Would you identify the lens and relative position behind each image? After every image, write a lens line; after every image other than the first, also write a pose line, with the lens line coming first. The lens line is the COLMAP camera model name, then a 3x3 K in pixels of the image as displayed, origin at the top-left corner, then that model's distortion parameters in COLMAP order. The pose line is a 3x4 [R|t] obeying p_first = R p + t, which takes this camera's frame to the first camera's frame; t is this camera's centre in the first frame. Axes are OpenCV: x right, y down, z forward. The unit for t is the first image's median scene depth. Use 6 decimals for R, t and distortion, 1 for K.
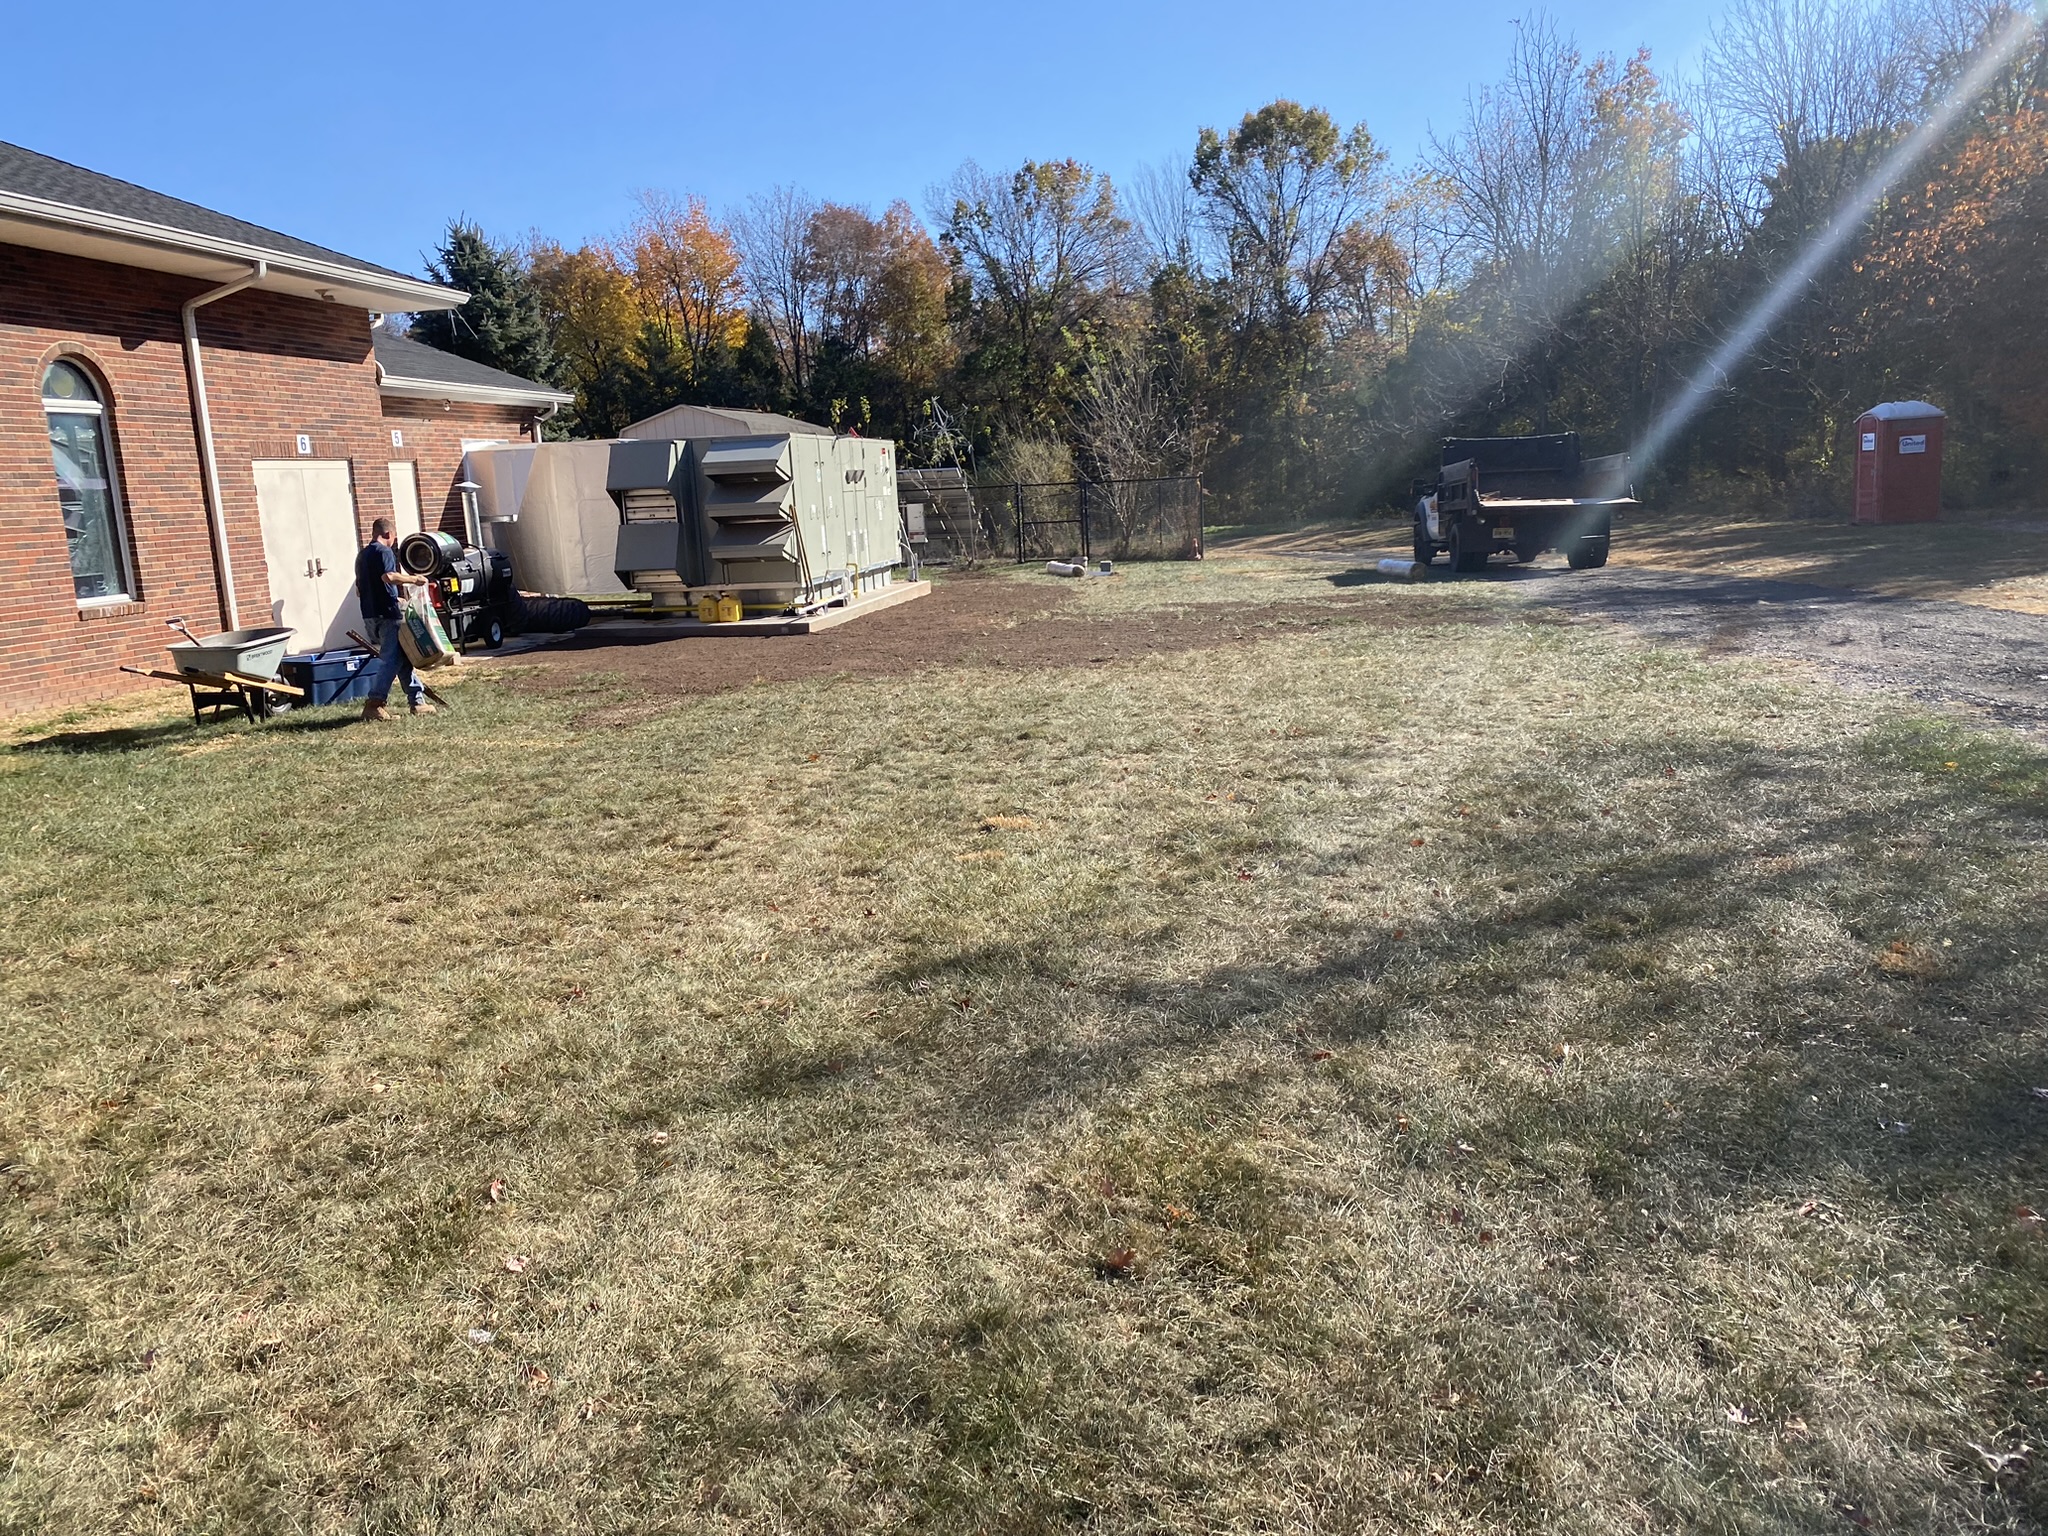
lens RADIAL K [[1564.6, 0, 1024.0], [0, 1564.6, 768.0], [0, 0, 1]] dist [0.031040, -0.019378]
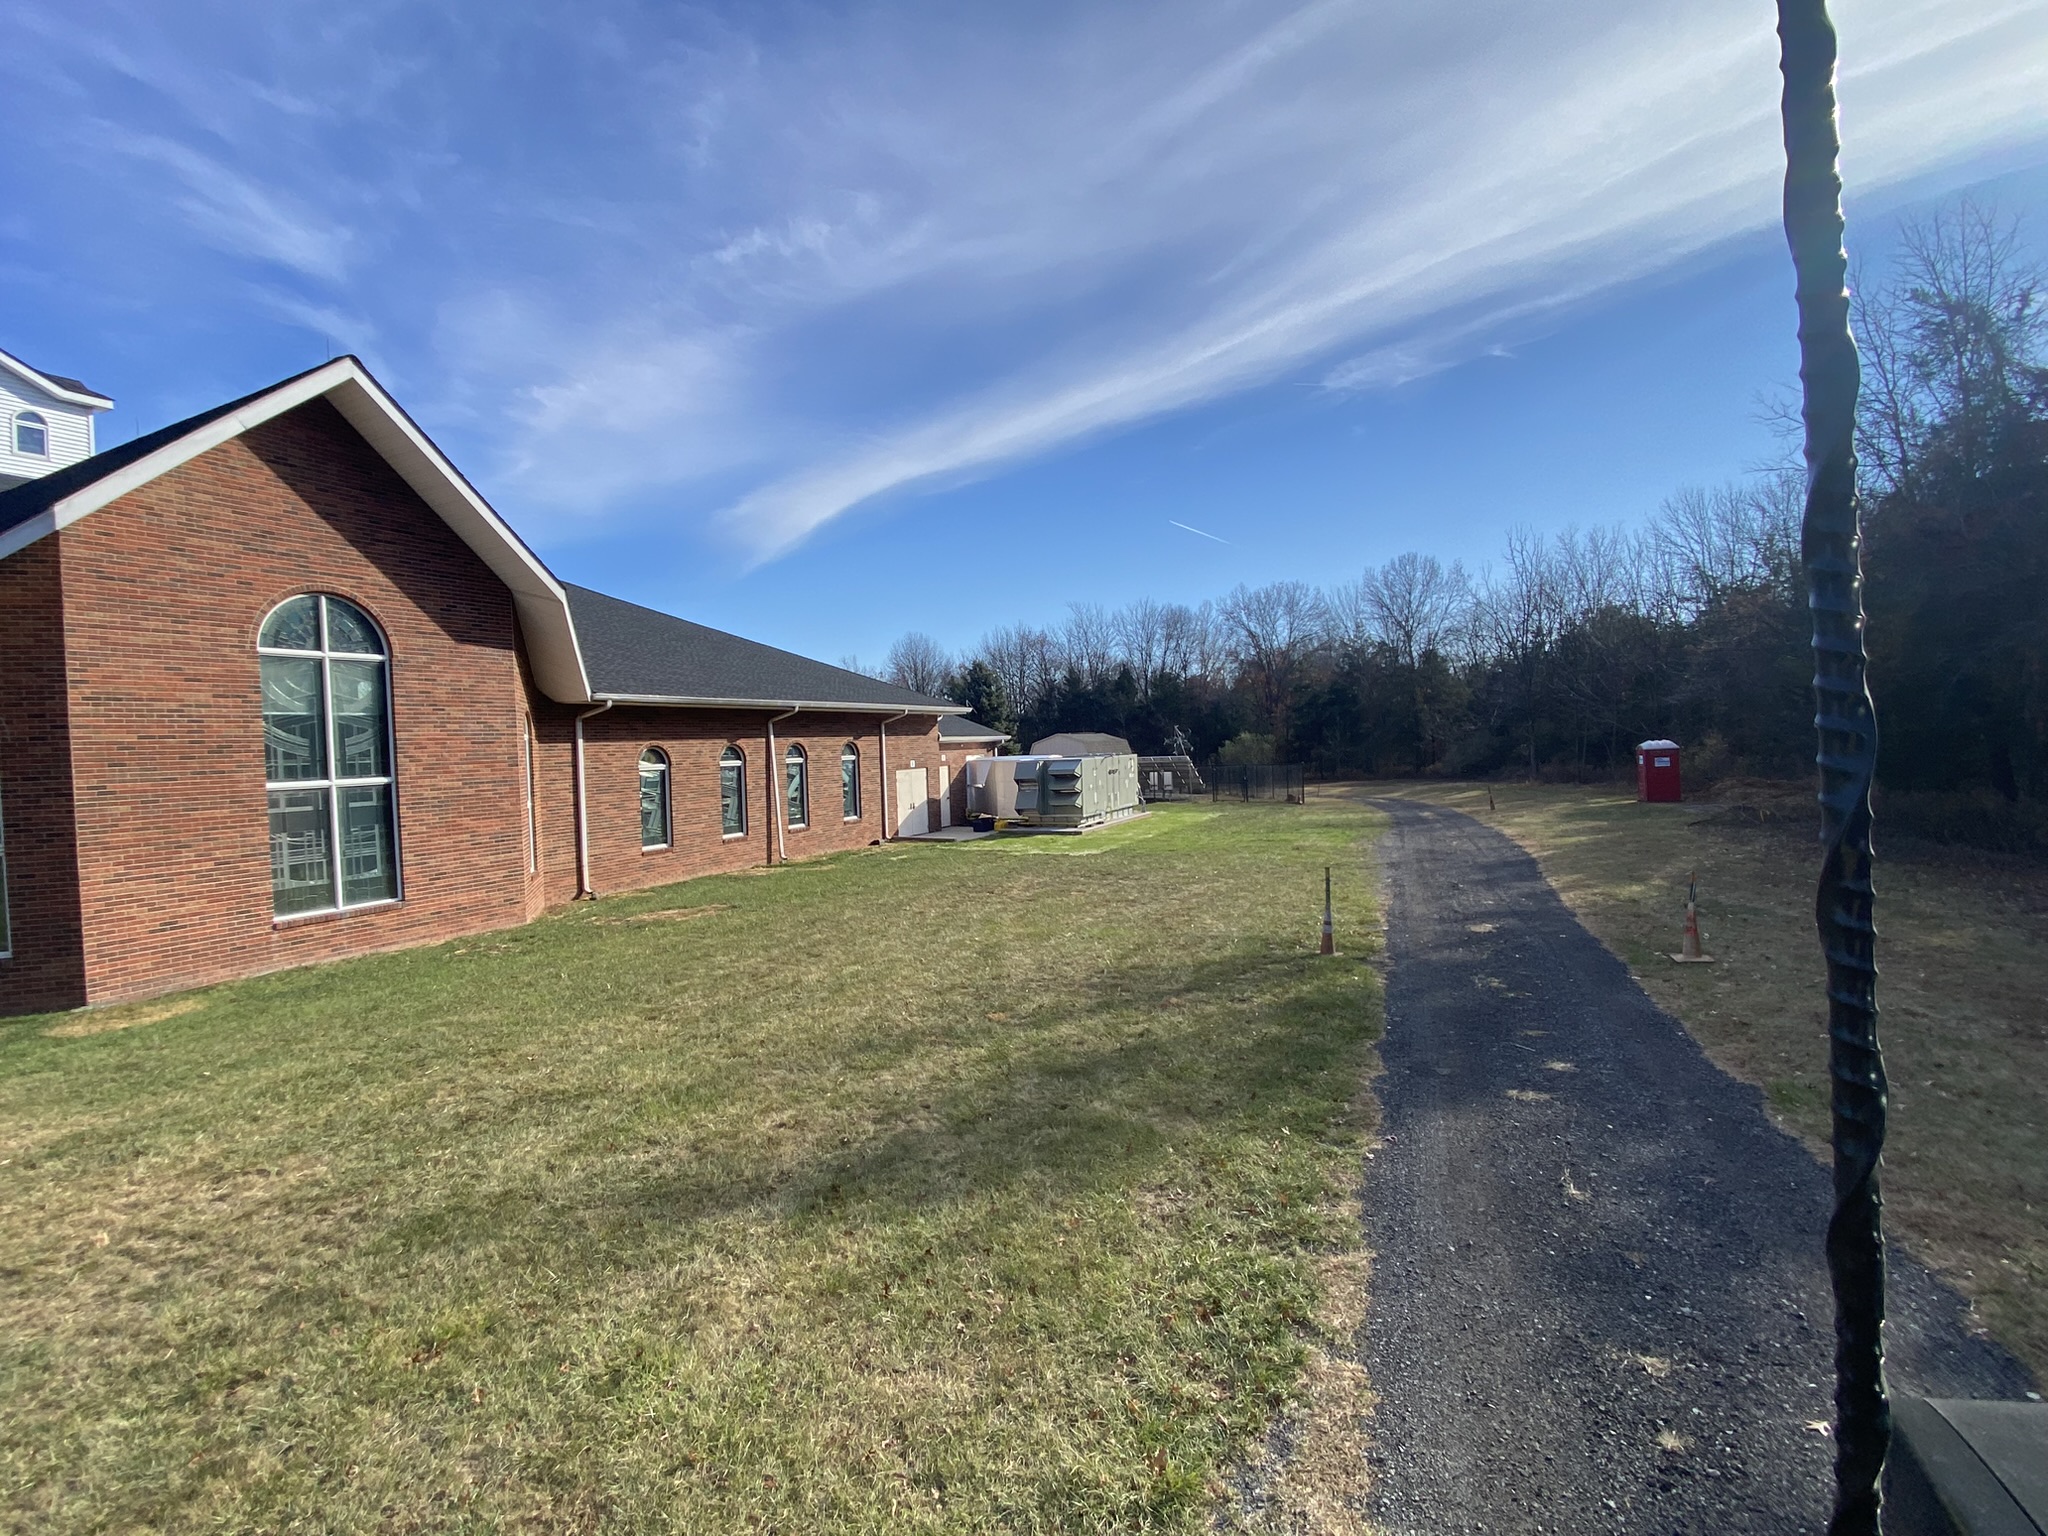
lens RADIAL K [[893.1, 0, 972.7], [0, 893.1, 769.9], [0, 0, 1]] dist [0.001052, -0.000079]
pose [[0.940073, 0.020965, -0.340329, 0.186683], [-0.069270, 0.989037, -0.130415, 0.010445], [0.333864, 0.146174, 0.931219, -0.445300]]
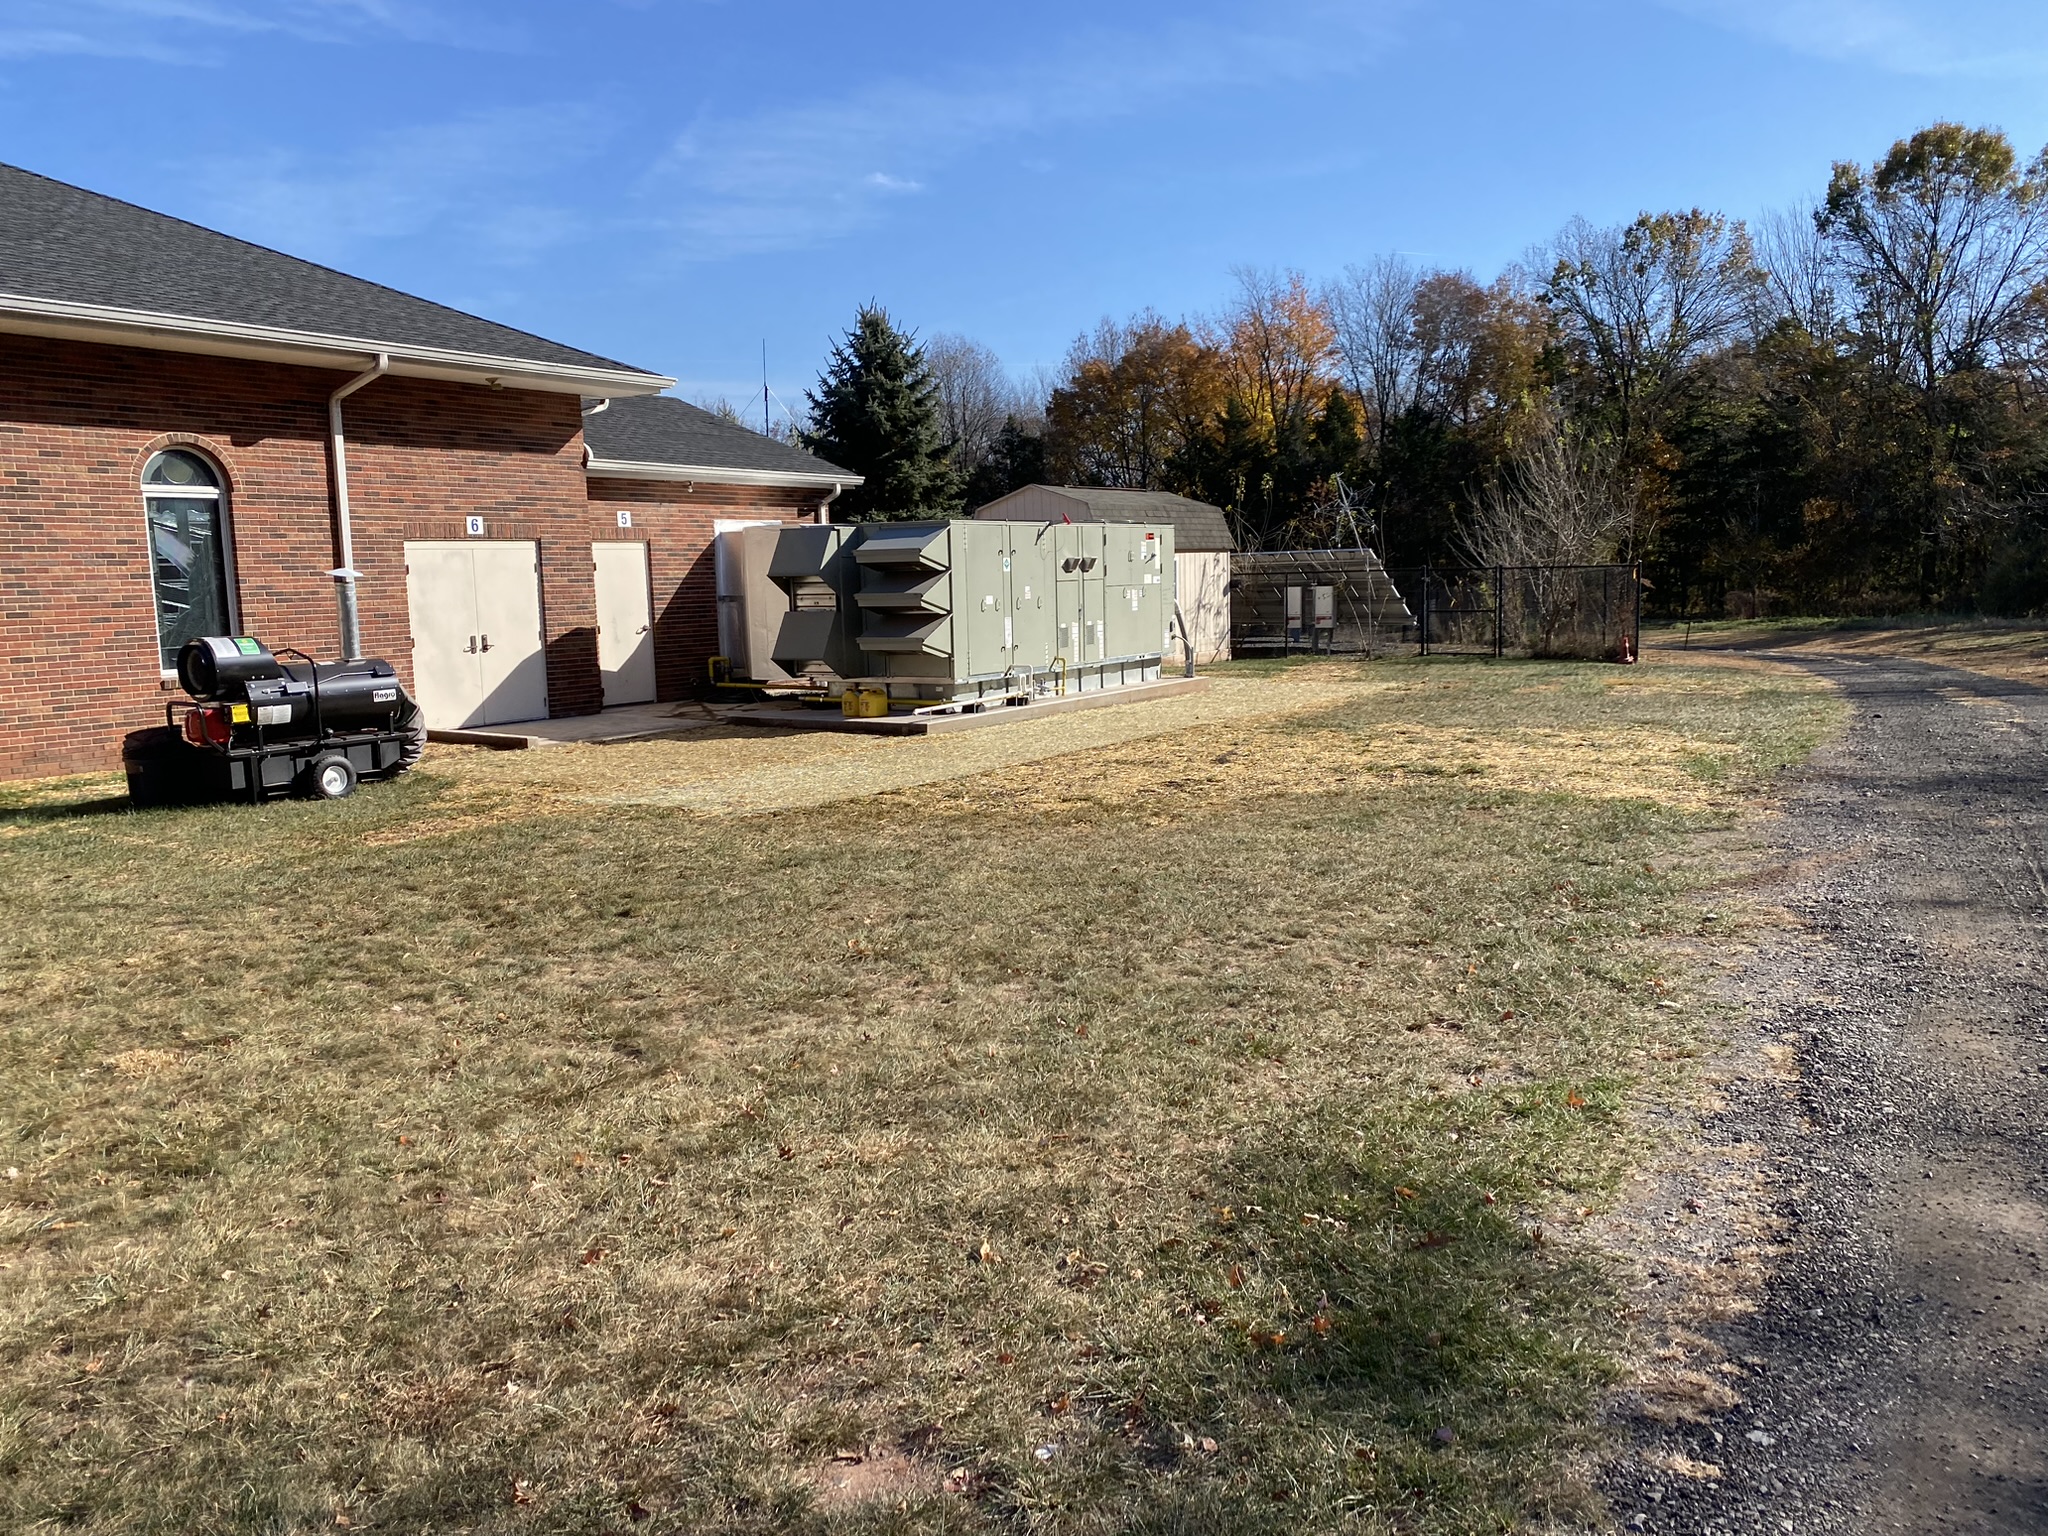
lens RADIAL K [[1564.6, 0, 1024.0], [0, 1564.6, 768.0], [0, 0, 1]] dist [0.031040, -0.019378]
pose [[0.919477, 0.075916, -0.385744, 0.264181], [-0.091881, 0.995502, -0.023091, -0.051117], [0.382256, 0.056674, 0.922317, 0.175302]]
